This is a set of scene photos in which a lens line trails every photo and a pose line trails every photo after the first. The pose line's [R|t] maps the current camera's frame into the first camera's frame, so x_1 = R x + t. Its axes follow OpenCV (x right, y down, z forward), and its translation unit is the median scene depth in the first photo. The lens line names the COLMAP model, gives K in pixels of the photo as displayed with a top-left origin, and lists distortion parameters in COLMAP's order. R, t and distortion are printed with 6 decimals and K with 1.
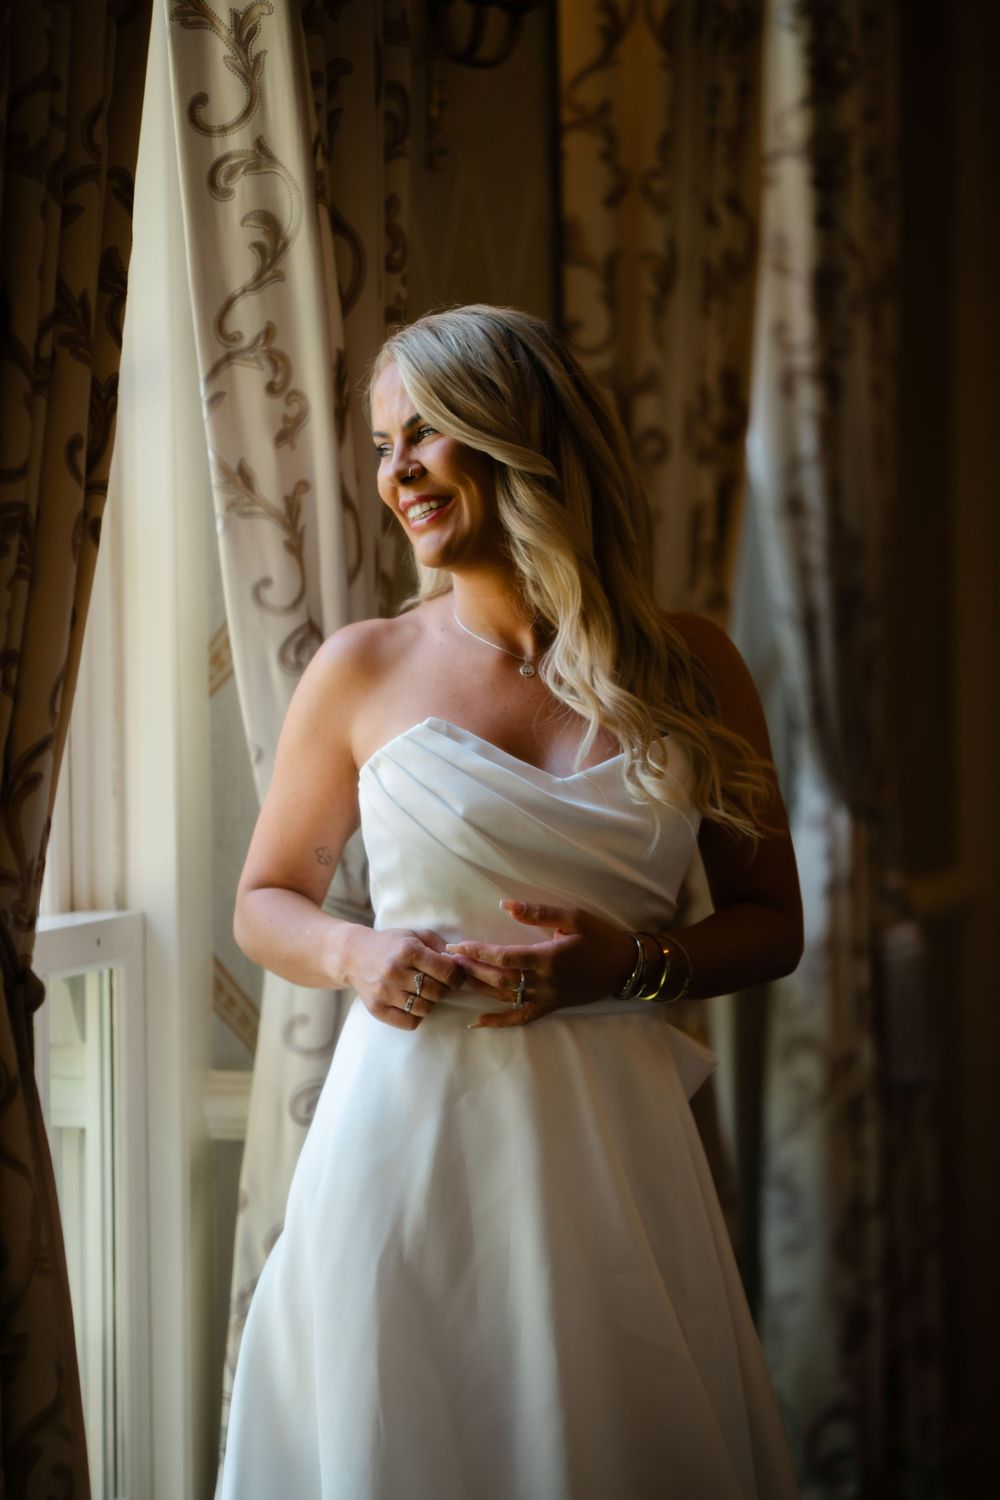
lens RADIAL K [[7023.6, 0, 500.0], [0, 7023.6, 750.0], [0, 0, 1]] dist [0.325583, 10.866230]
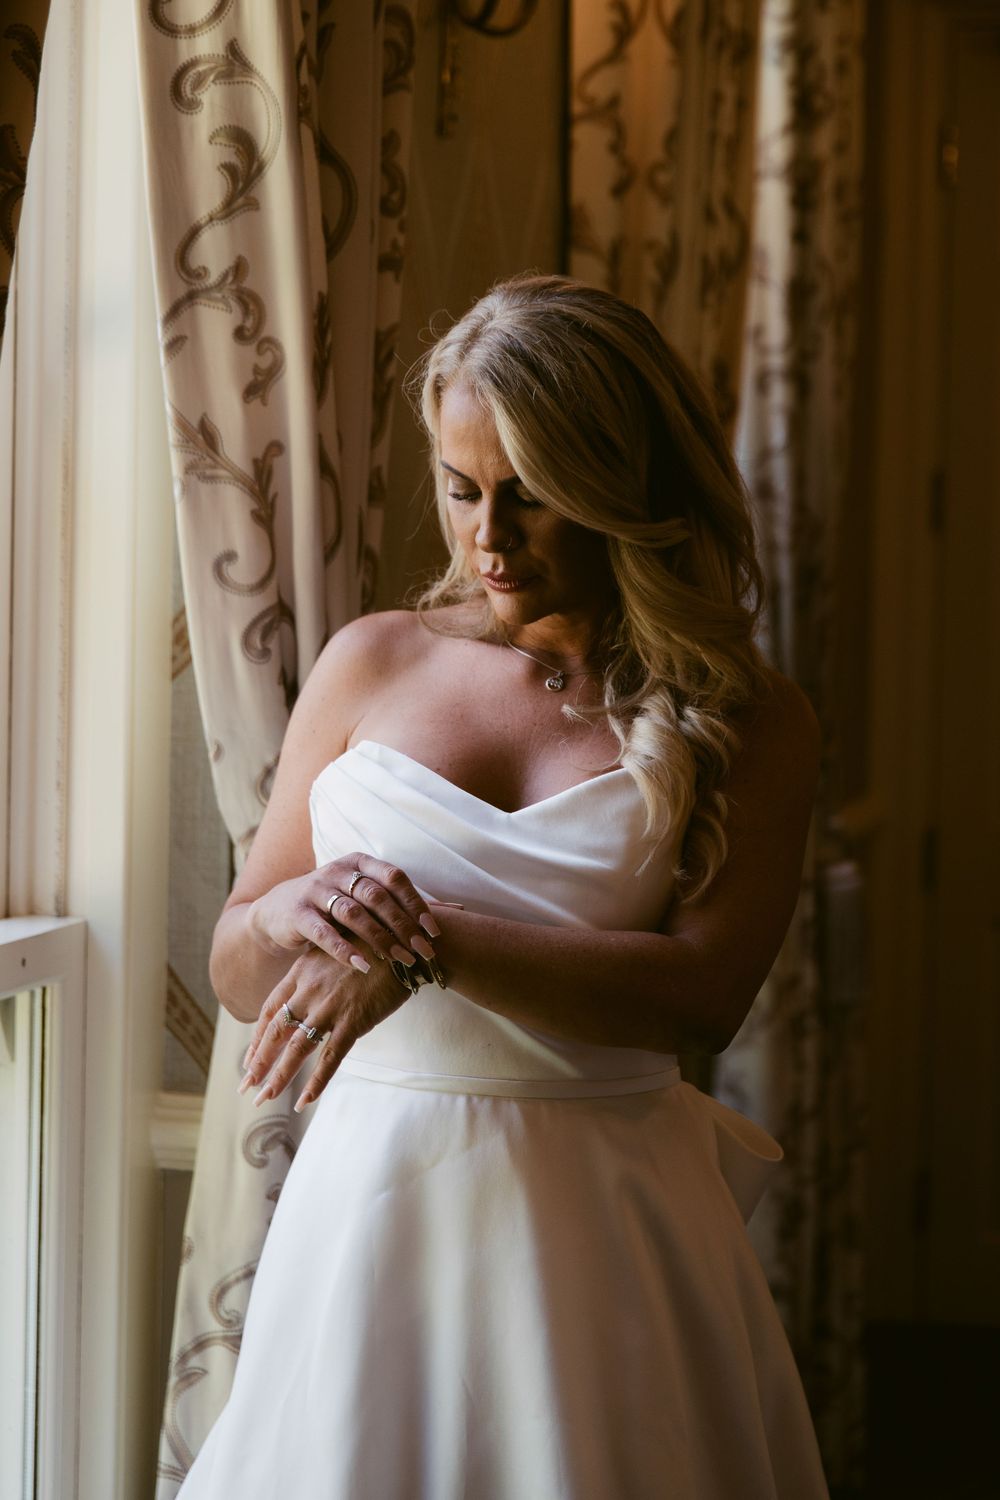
lens RADIAL K [[4203.6, 0, 500.0], [0, 4203.6, 750.0], [0, 0, 1]] dist [-0.089467, -0.068479]
pose [[0.999491, 0.031893, 0.001031, 0.000611], [-0.031909, 0.999107, 0.027692, -0.015430], [-0.000147, -0.027710, 0.999616, 0.478239]]
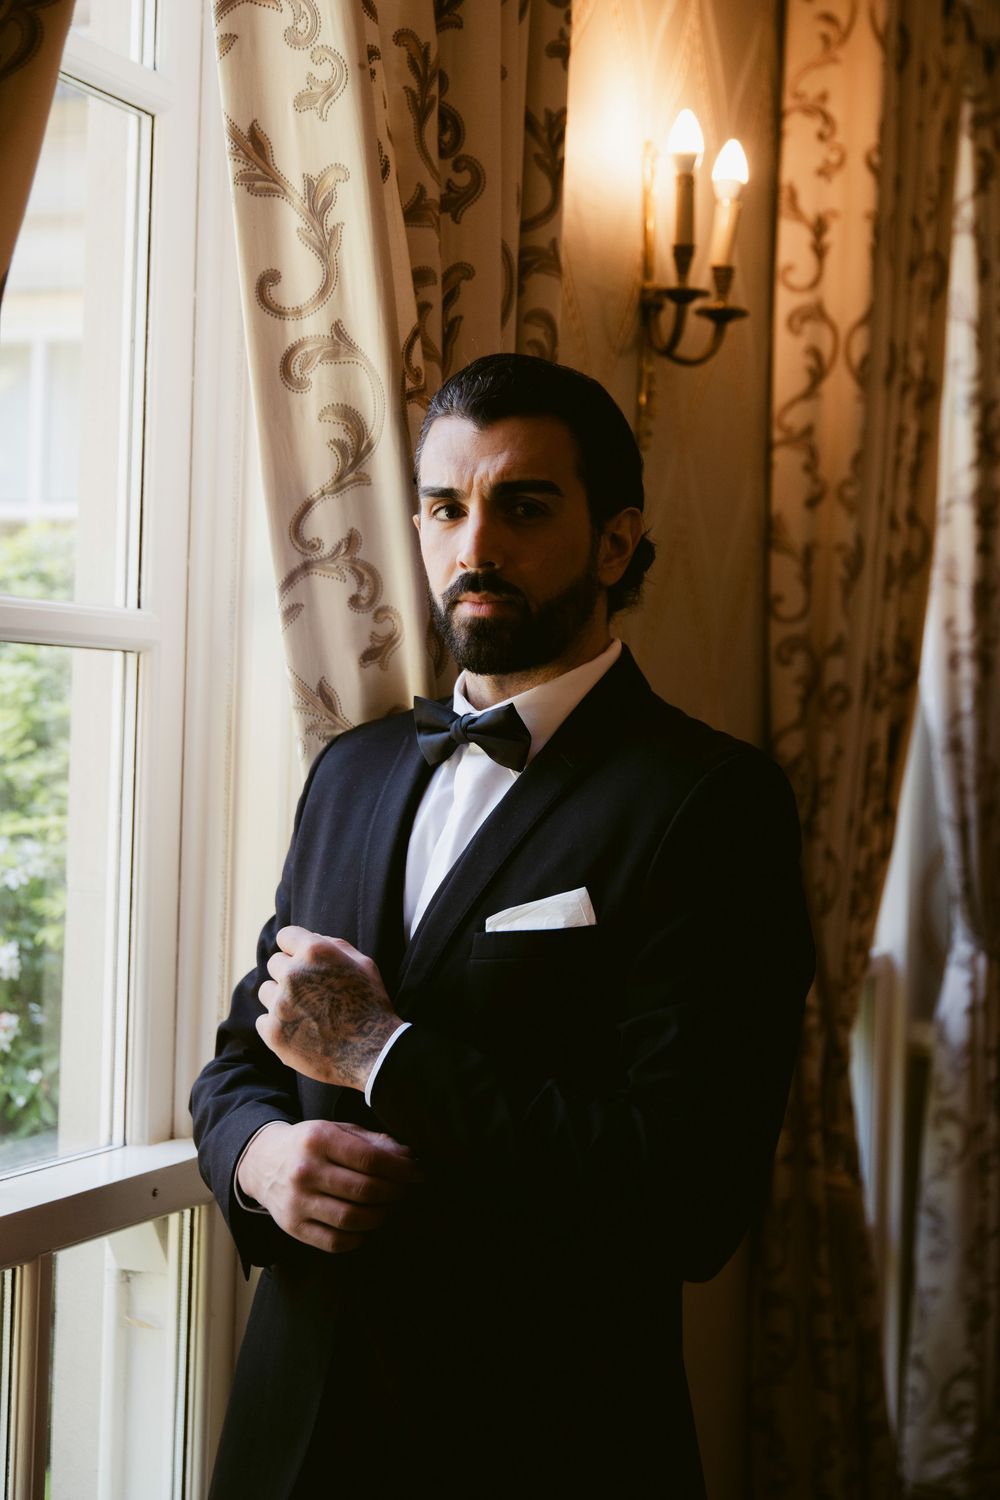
lens RADIAL K [[2623.4, 0, 500.0], [0, 2623.4, 750.0], [0, 0, 1]] dist [-0.007306, 0.114535]
pose [[0.989860, 0.036498, -0.137278, 0.033749], [-0.040291, 0.998876, -0.024951, -0.024268], [0.136213, 0.030229, 0.990218, 0.660337]]
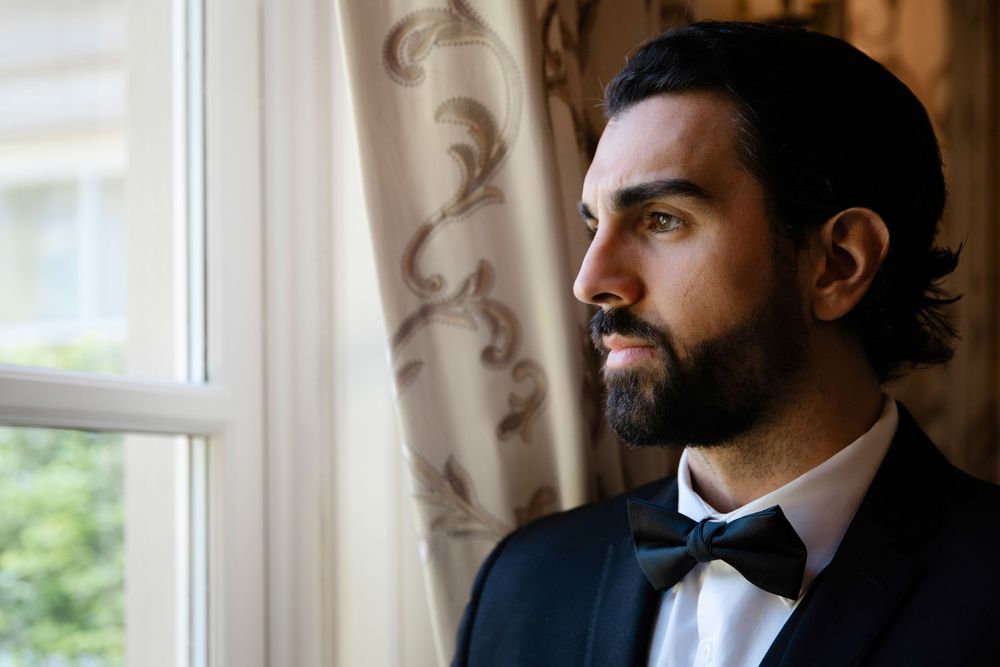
lens RADIAL K [[2170.2, 0, 499.8], [0, 2170.2, 292.5], [0, 0, 1]] dist [-0.040578, 0.019505]
pose [[0.989539, -0.017494, -0.143202, -0.000189], [0.001893, 0.994109, -0.108365, -0.034004], [0.144254, 0.106961, 0.983743, 0.781051]]
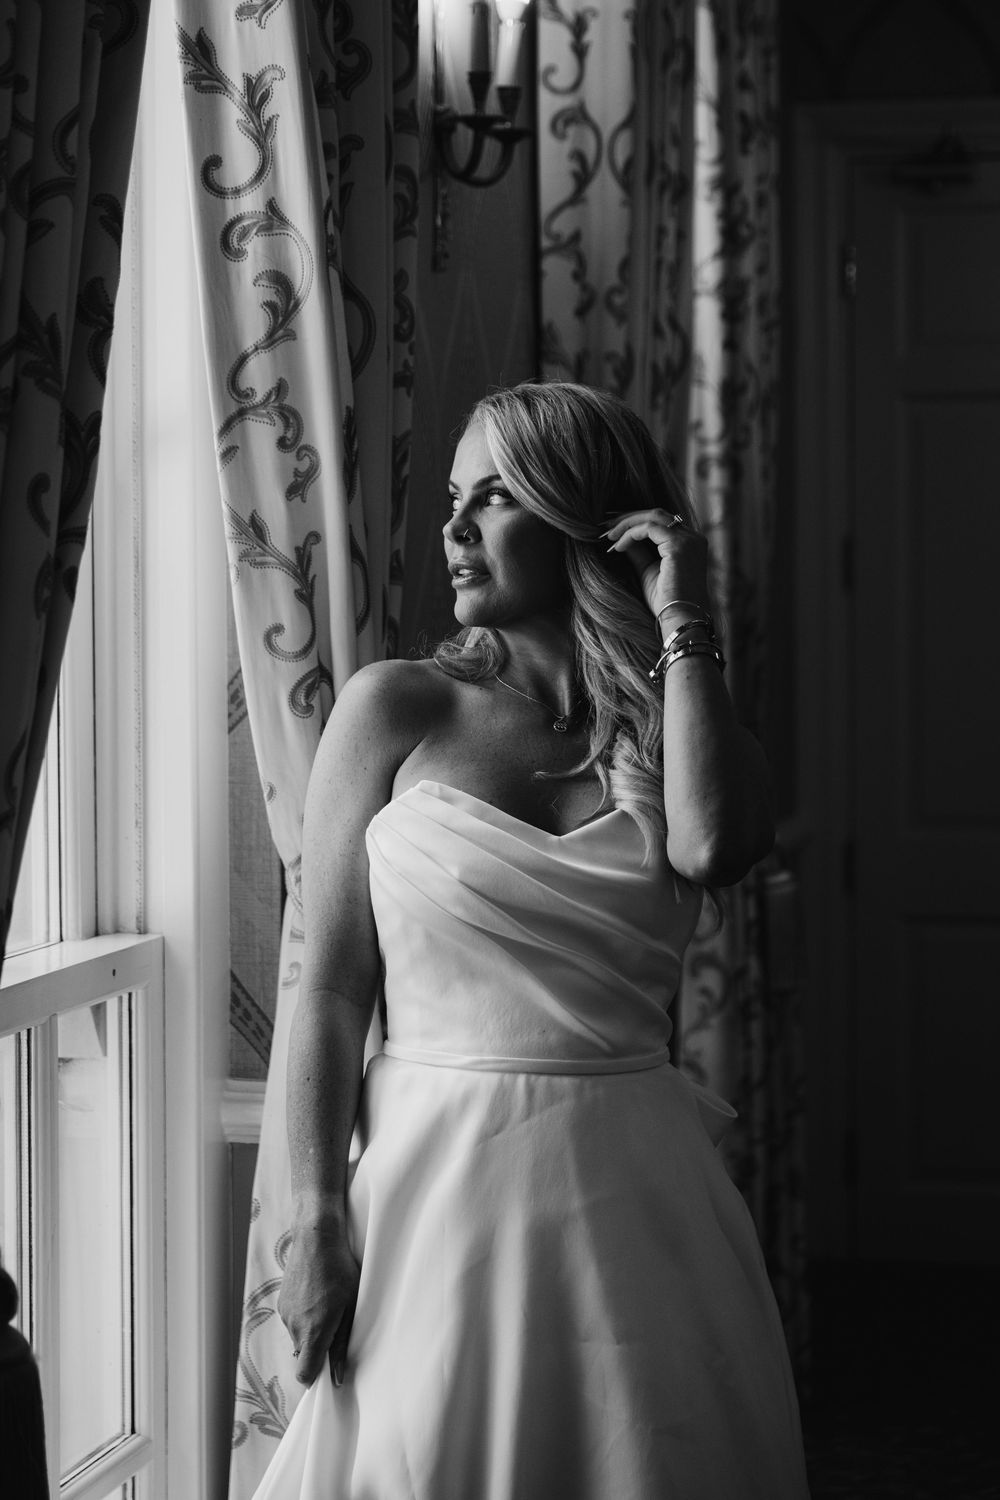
lens RADIAL K [[3597.9, 0, 500.5], [0, 3597.9, 743.6], [0, 0, 1]] dist [-0.080462, -0.453136]
pose [[0.999926, 0.005937, 0.010612, -0.005646], [-0.006112, 0.999844, 0.016561, -0.015936], [-0.010512, -0.016624, 0.999807, 0.465003]]
